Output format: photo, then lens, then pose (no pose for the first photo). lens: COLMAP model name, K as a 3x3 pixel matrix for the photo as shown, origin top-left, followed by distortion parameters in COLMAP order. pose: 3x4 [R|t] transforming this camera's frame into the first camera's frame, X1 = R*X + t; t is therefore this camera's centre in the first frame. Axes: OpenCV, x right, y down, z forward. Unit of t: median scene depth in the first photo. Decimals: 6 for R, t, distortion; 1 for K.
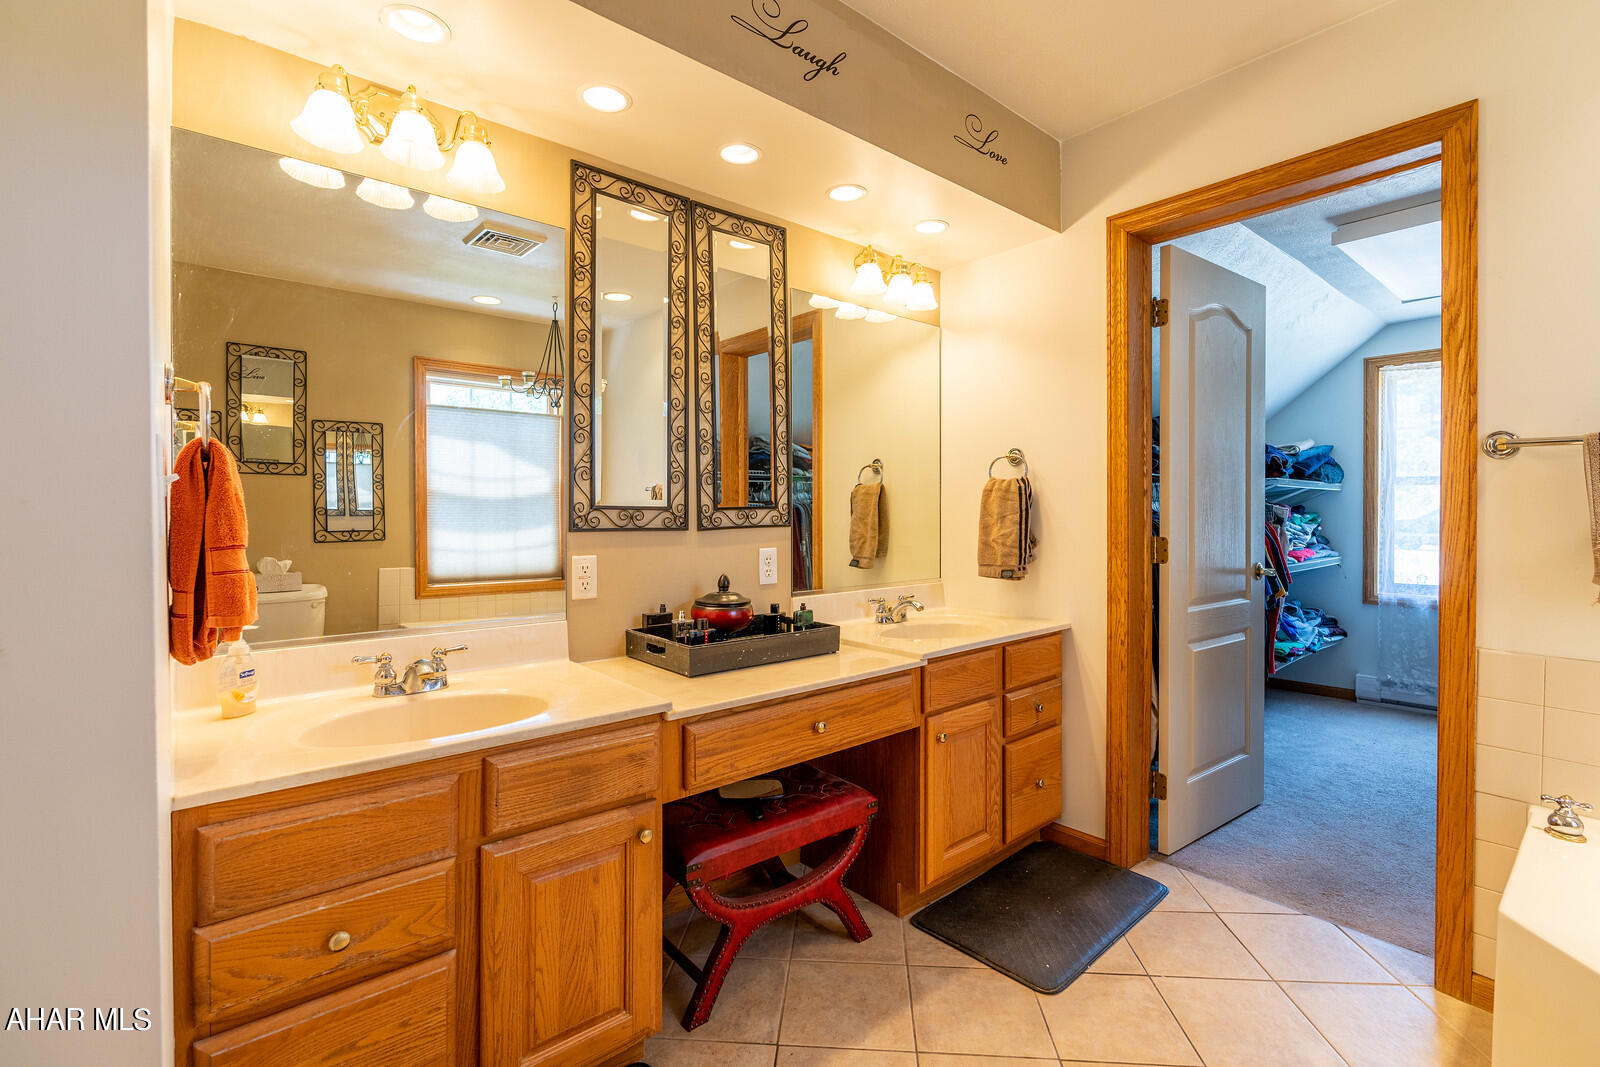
lens RADIAL K [[727.6, 0, 801.7], [0, 727.6, 517.6], [0, 0, 1]] dist [-0.006447, -0.000227]
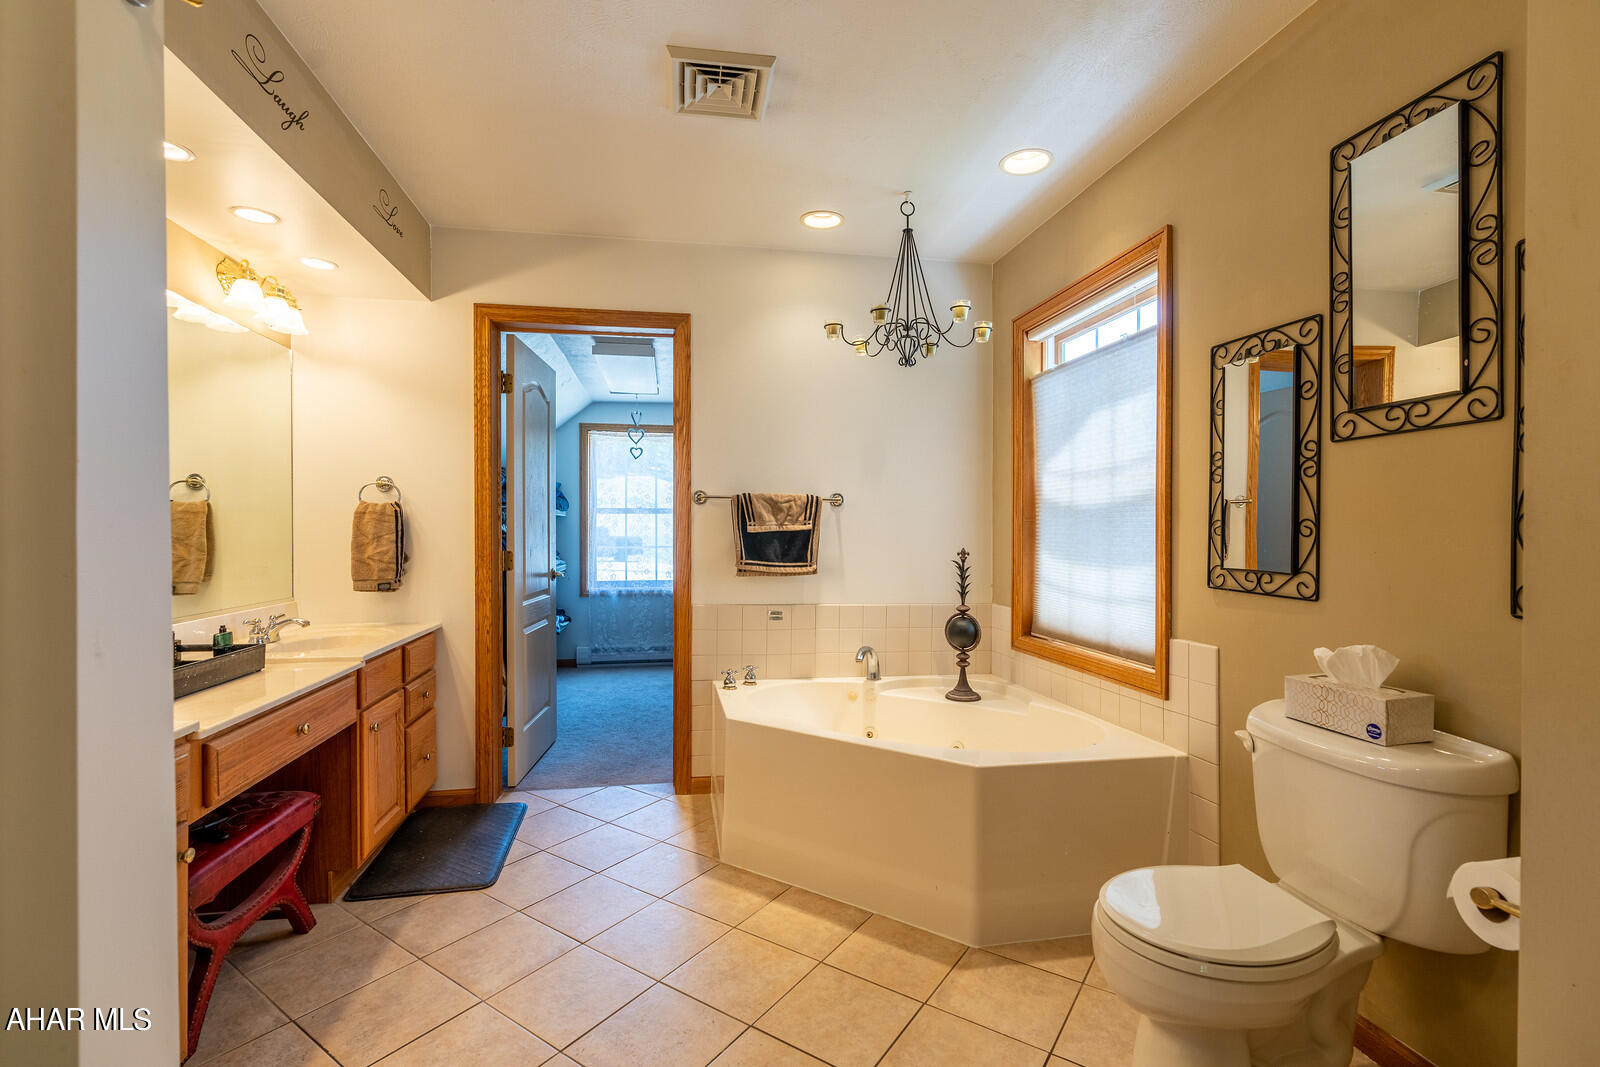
lens RADIAL K [[739.1, 0, 784.6], [0, 739.1, 536.6], [0, 0, 1]] dist [-0.002878, -0.000438]
pose [[0.520442, -0.004748, 0.853884, -0.416099], [0.004996, 0.999984, 0.002515, -0.000639], [-0.853883, 0.002957, 0.520457, -0.149695]]
